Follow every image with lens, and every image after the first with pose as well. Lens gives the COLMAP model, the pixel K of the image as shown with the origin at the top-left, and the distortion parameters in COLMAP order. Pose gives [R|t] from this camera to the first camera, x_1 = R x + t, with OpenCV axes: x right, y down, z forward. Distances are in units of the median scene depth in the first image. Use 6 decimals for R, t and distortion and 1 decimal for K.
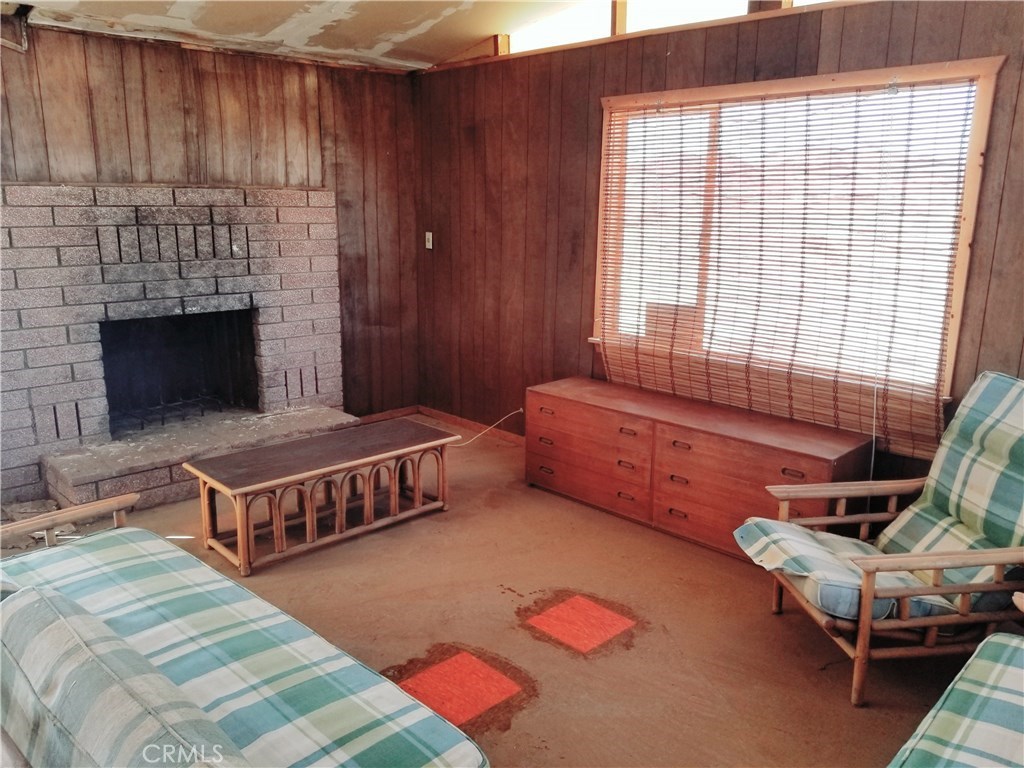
lens RADIAL K [[777.4, 0, 510.4], [0, 777.4, 402.6], [0, 0, 1]] dist [0.052301, -0.077530]
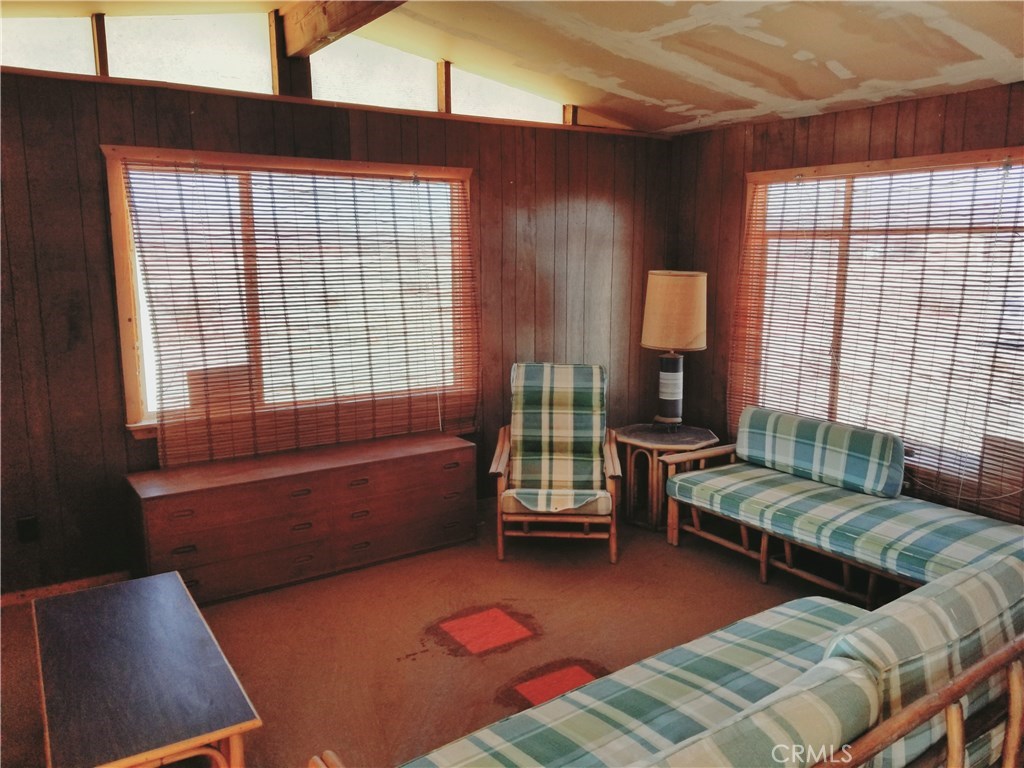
lens RADIAL K [[777.4, 0, 510.4], [0, 777.4, 402.6], [0, 0, 1]] dist [0.052301, -0.077530]
pose [[0.211354, -0.196921, 0.957367, -0.688228], [0.250045, 0.957793, 0.141807, -0.139622], [-0.944885, 0.209413, 0.251673, 0.452563]]
